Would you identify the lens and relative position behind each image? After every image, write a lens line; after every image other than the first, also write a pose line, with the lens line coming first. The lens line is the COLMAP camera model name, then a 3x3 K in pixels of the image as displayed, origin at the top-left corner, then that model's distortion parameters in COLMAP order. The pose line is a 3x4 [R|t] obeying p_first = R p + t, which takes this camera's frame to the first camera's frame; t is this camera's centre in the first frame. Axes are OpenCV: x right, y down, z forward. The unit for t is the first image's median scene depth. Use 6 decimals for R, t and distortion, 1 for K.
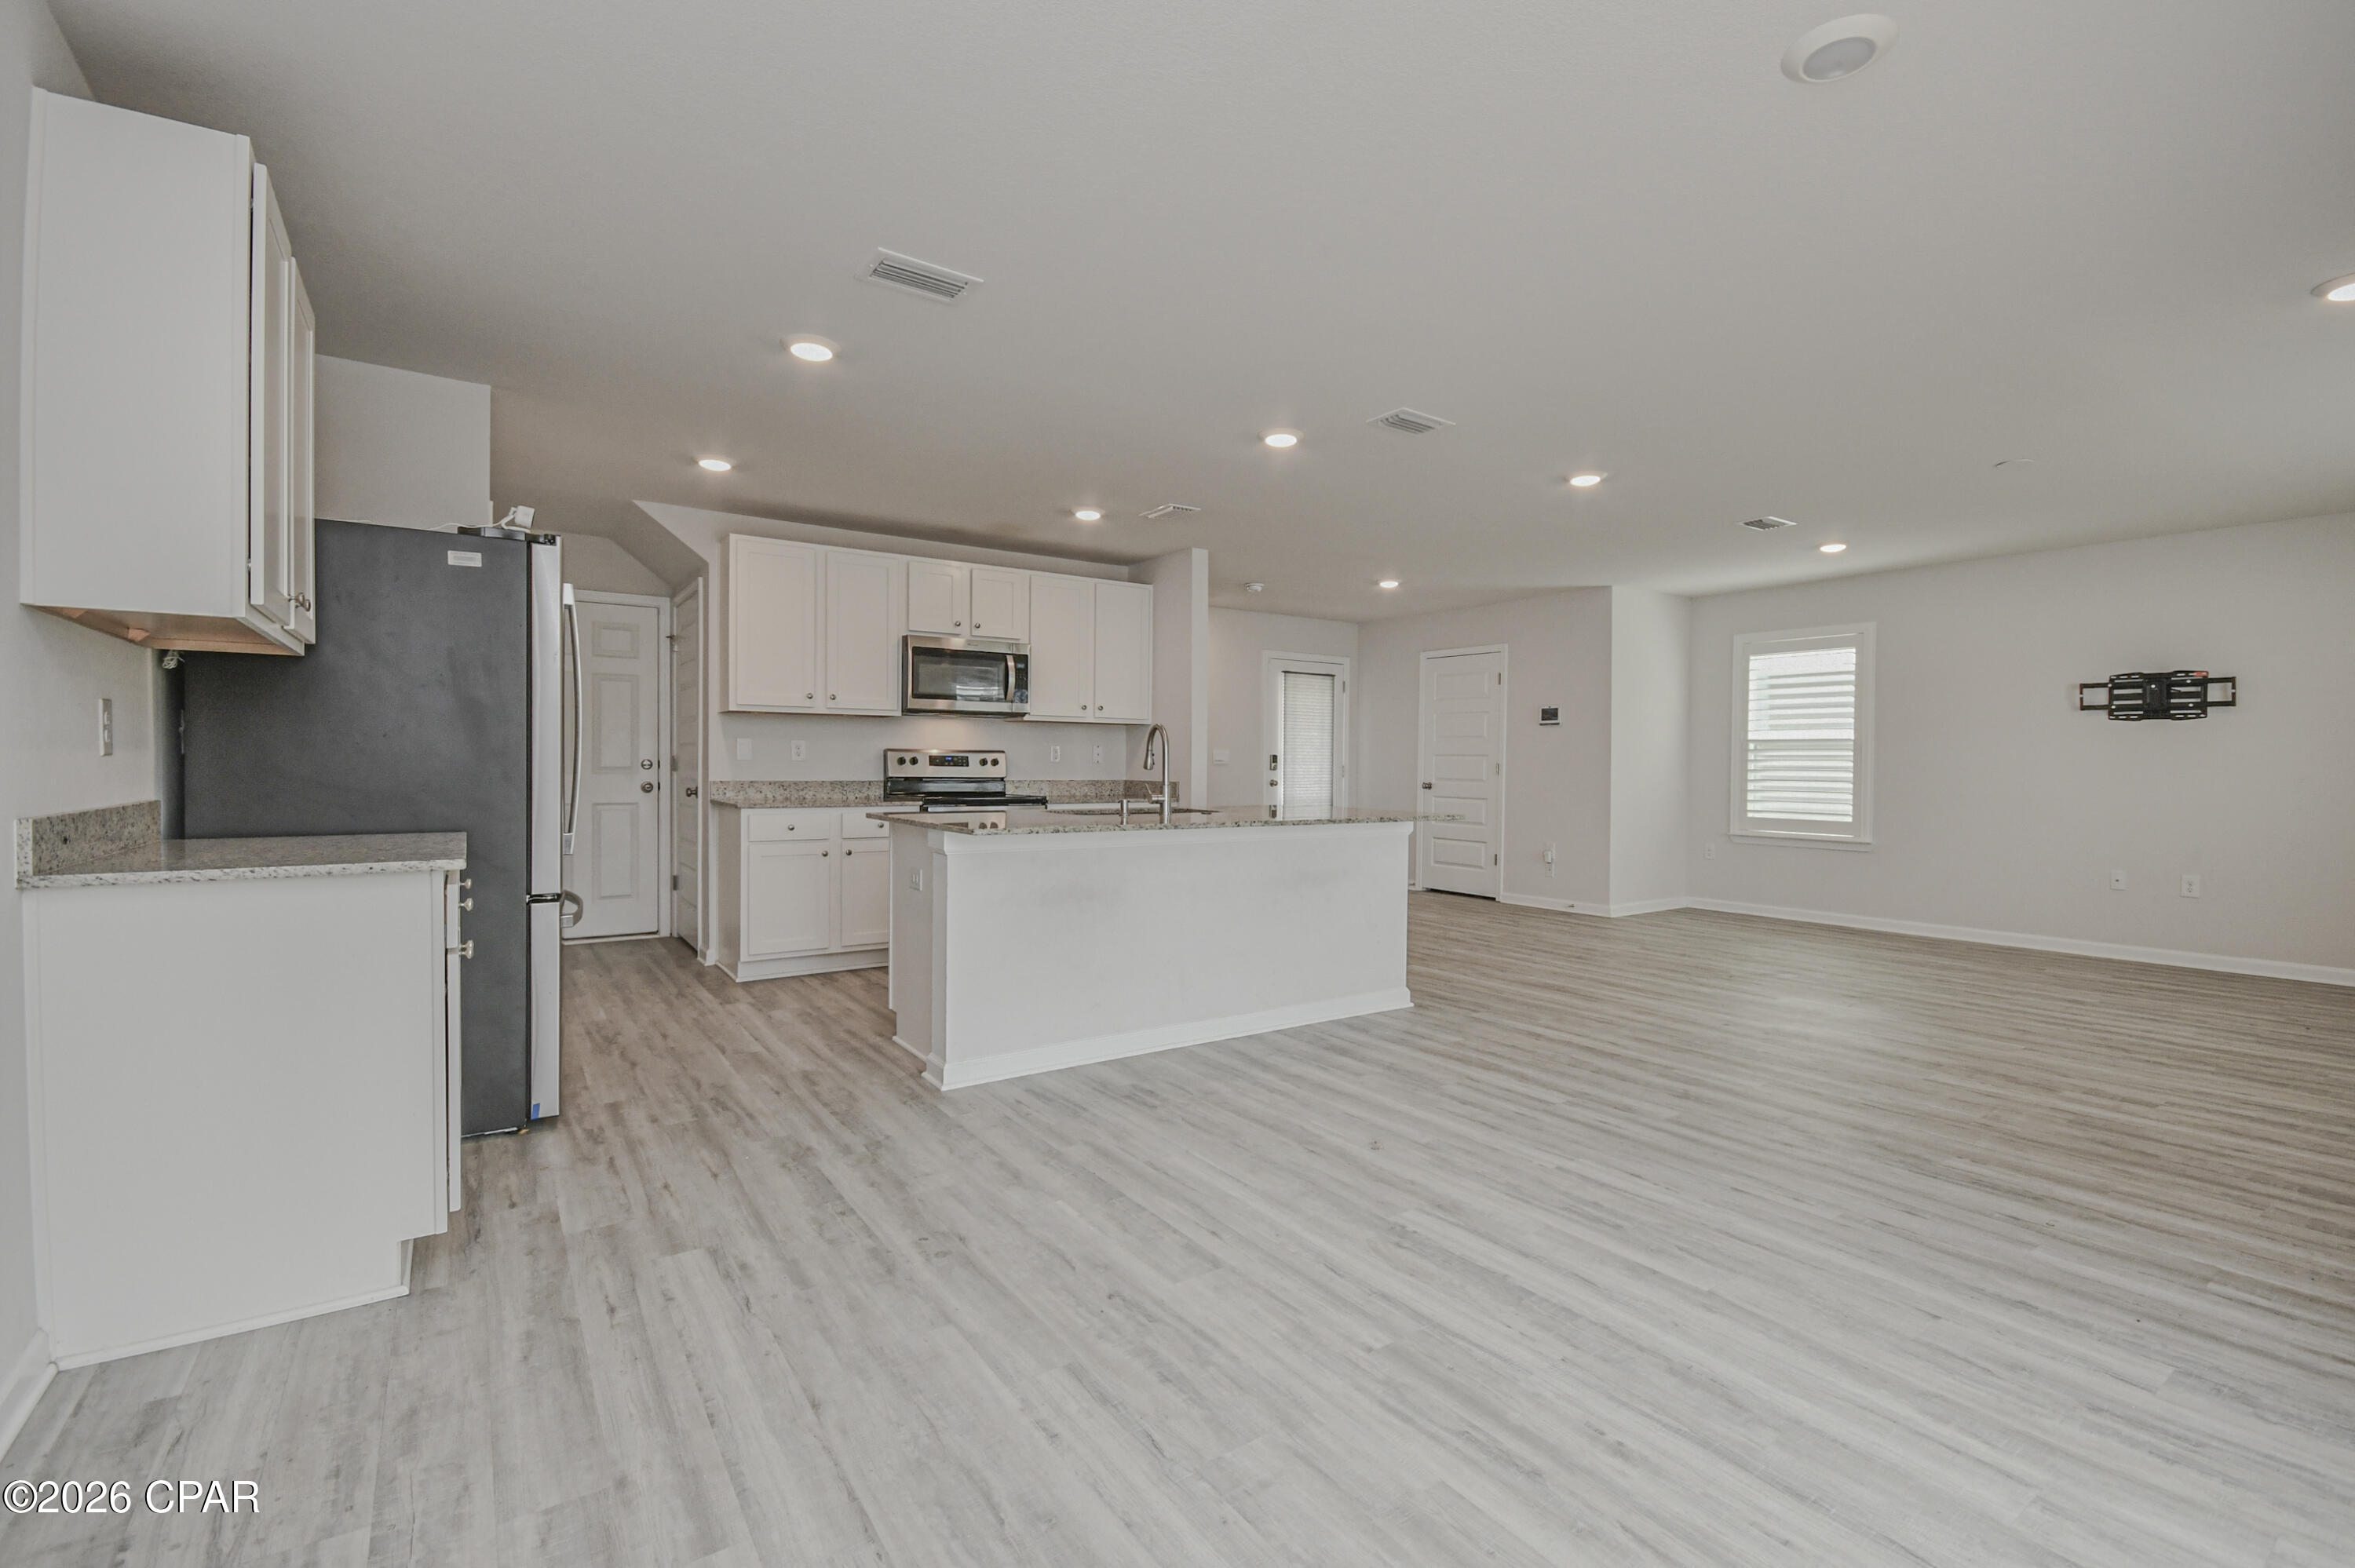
lens RADIAL K [[1032.6, 0, 1180.2], [0, 1032.6, 776.3], [0, 0, 1]] dist [0.012167, -0.015634]
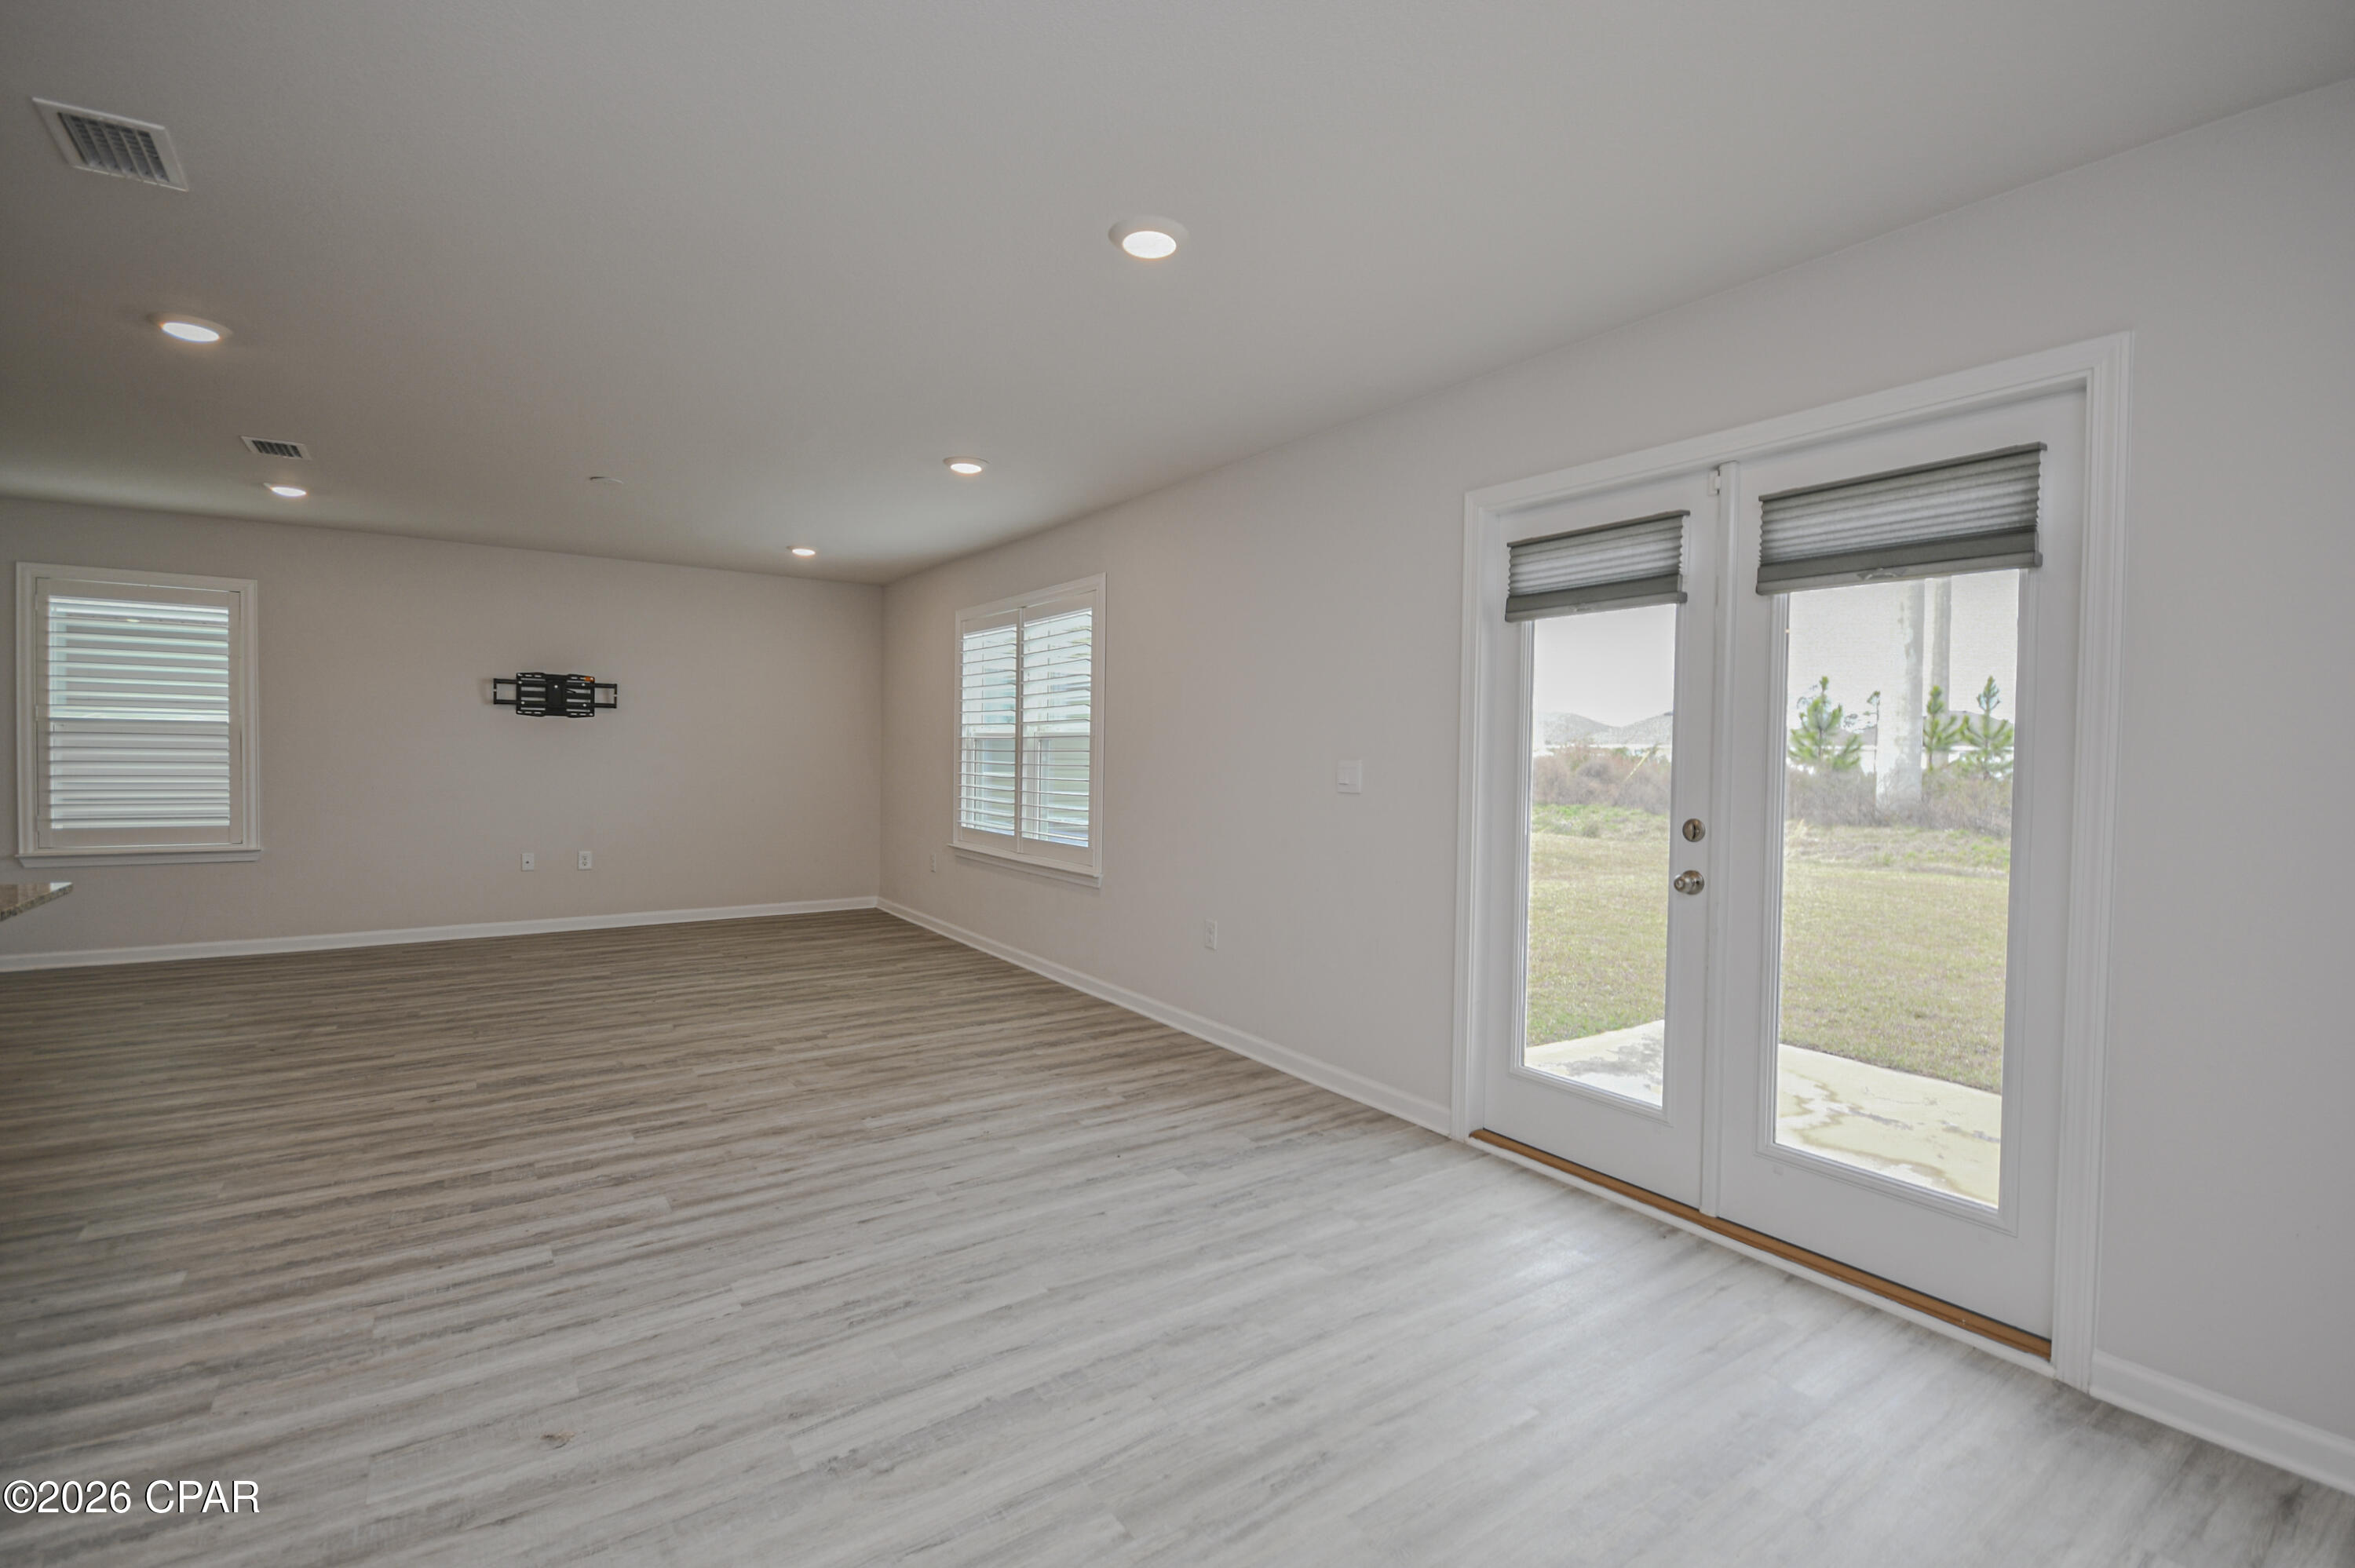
lens RADIAL K [[1053.2, 0, 1199.3], [0, 1053.2, 770.9], [0, 0, 1]] dist [0.001693, 0.000104]
pose [[-0.013461, -0.026373, 0.999562, -0.337890], [-0.006418, 0.999634, 0.026288, -0.047019], [-0.999889, -0.006062, -0.013625, 0.489911]]
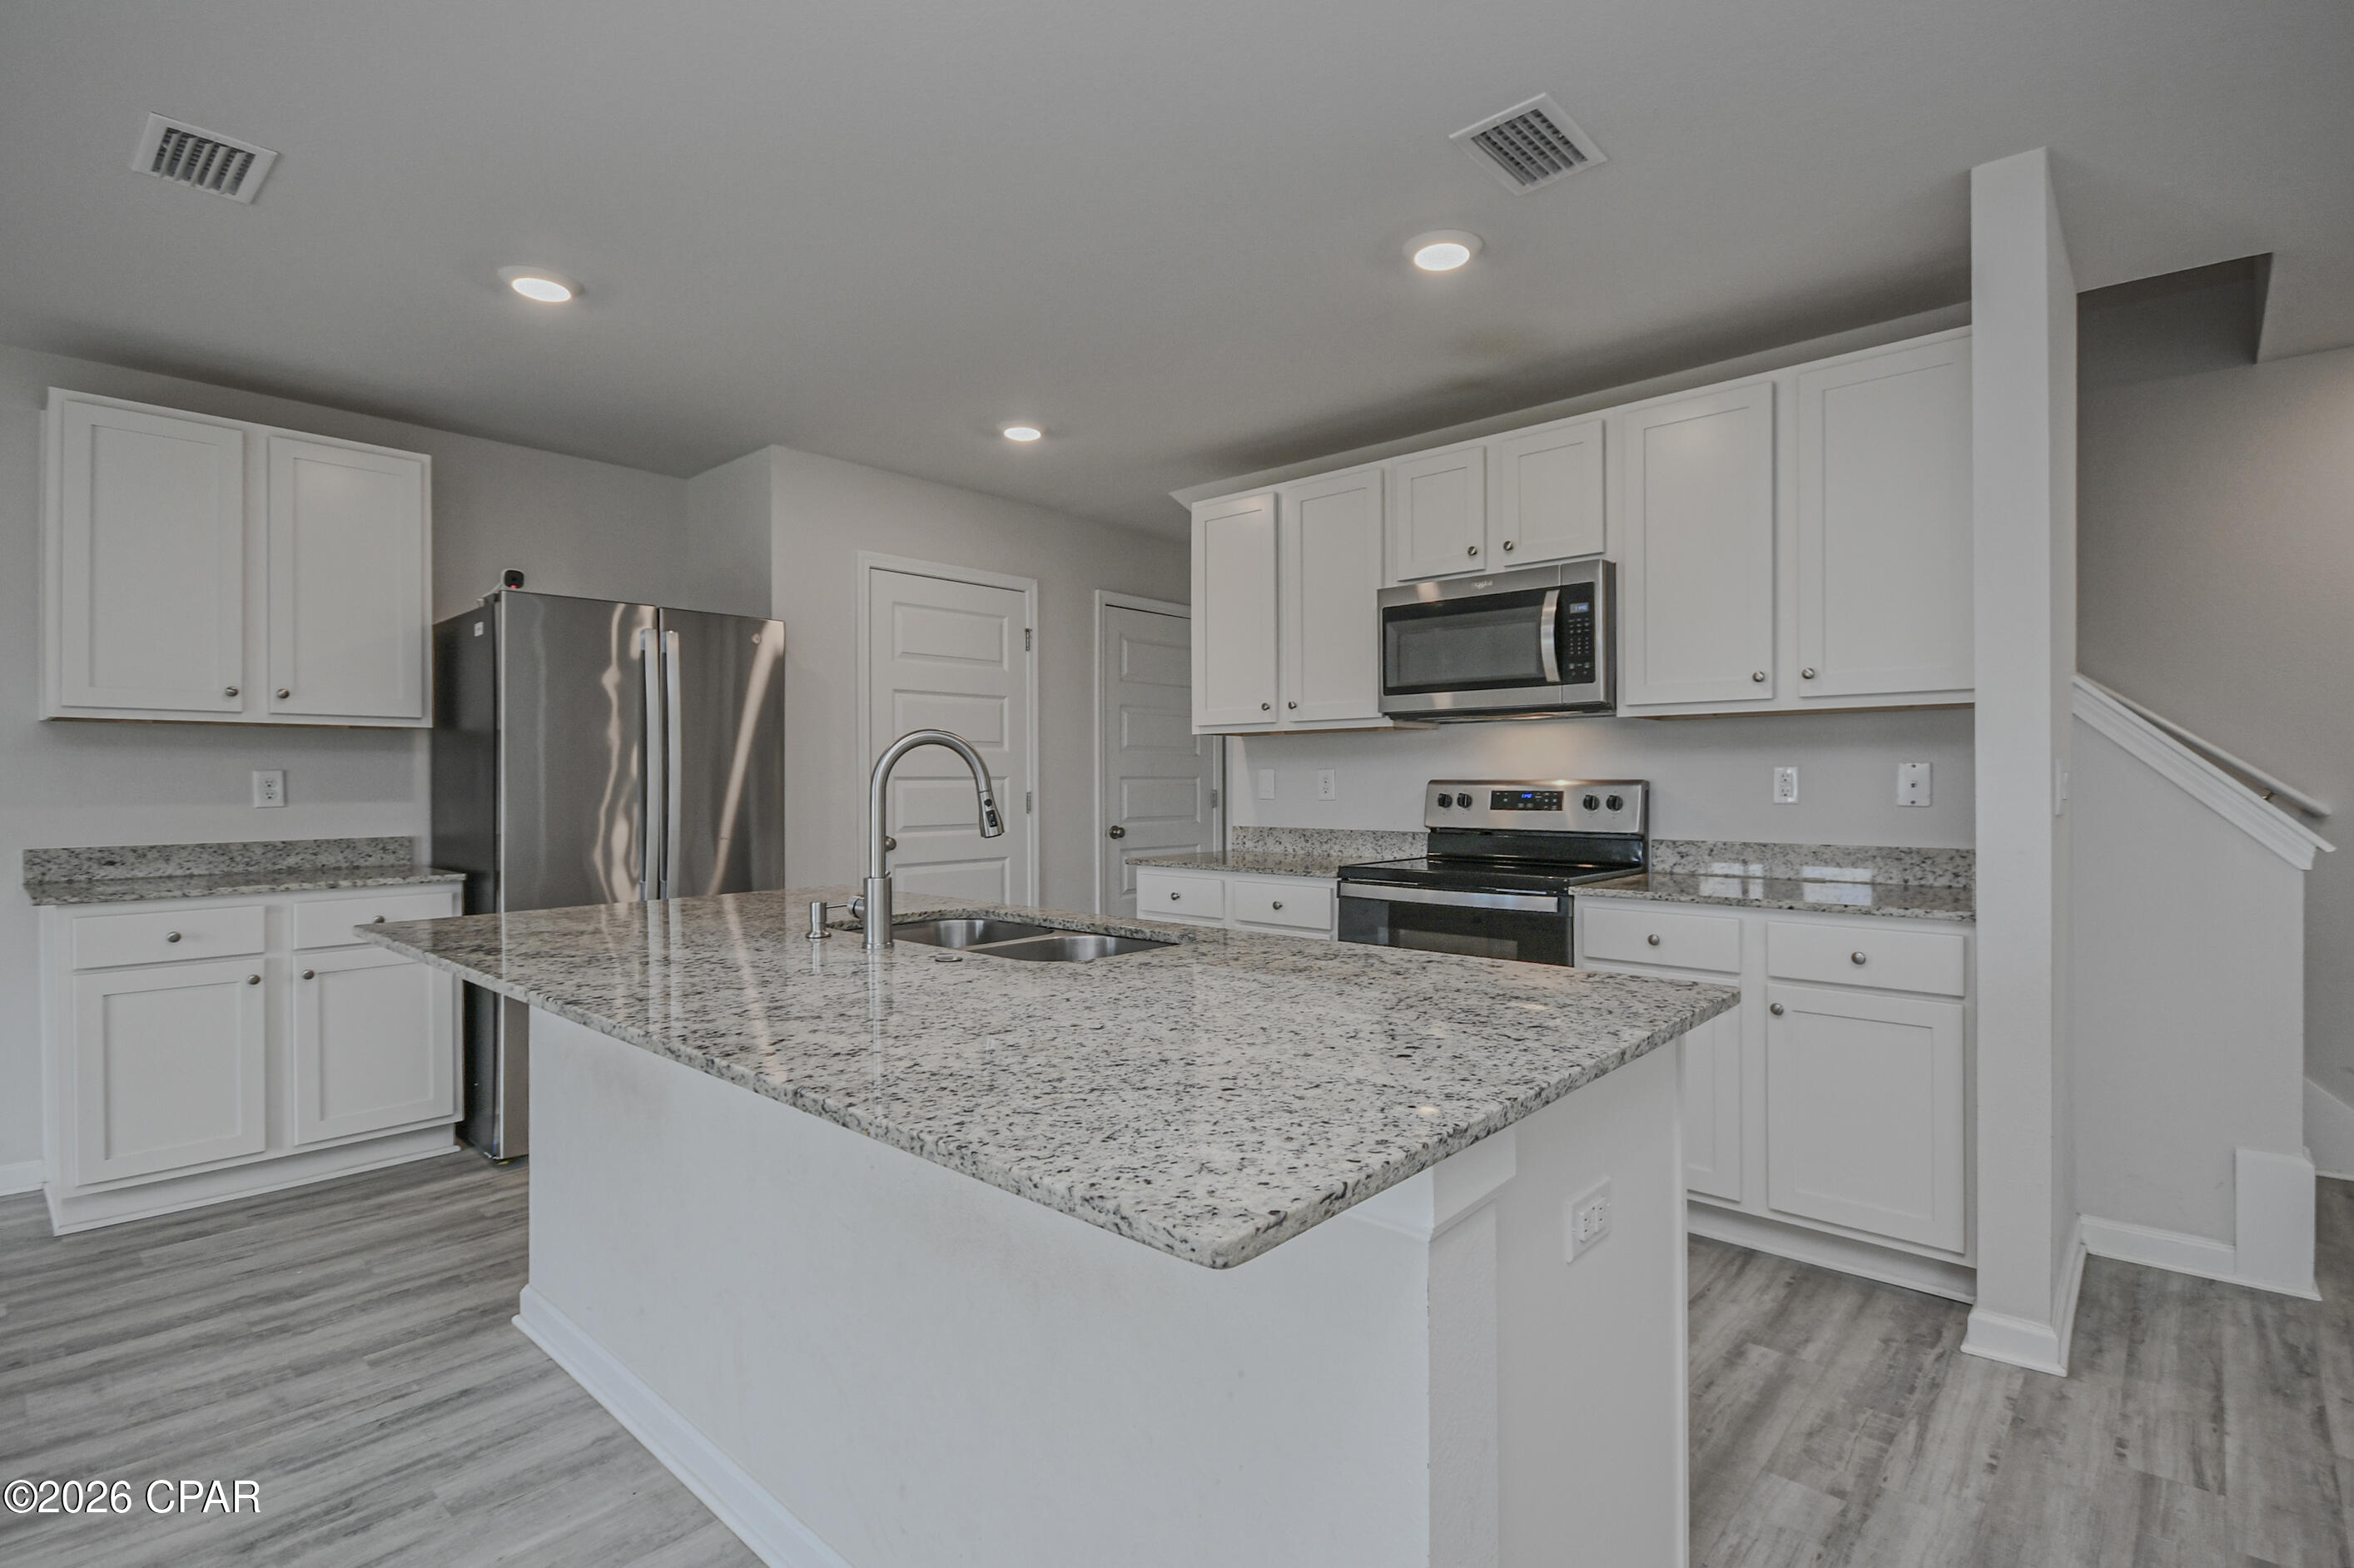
lens RADIAL K [[1108.1, 0, 1172.3], [0, 1108.1, 769.2], [0, 0, 1]] dist [0.013063, -0.018089]
pose [[0.239341, -0.018126, -0.970766, 0.505366], [-0.006767, 0.999770, -0.020336, -0.030362], [0.970912, 0.011437, 0.239164, 1.125650]]
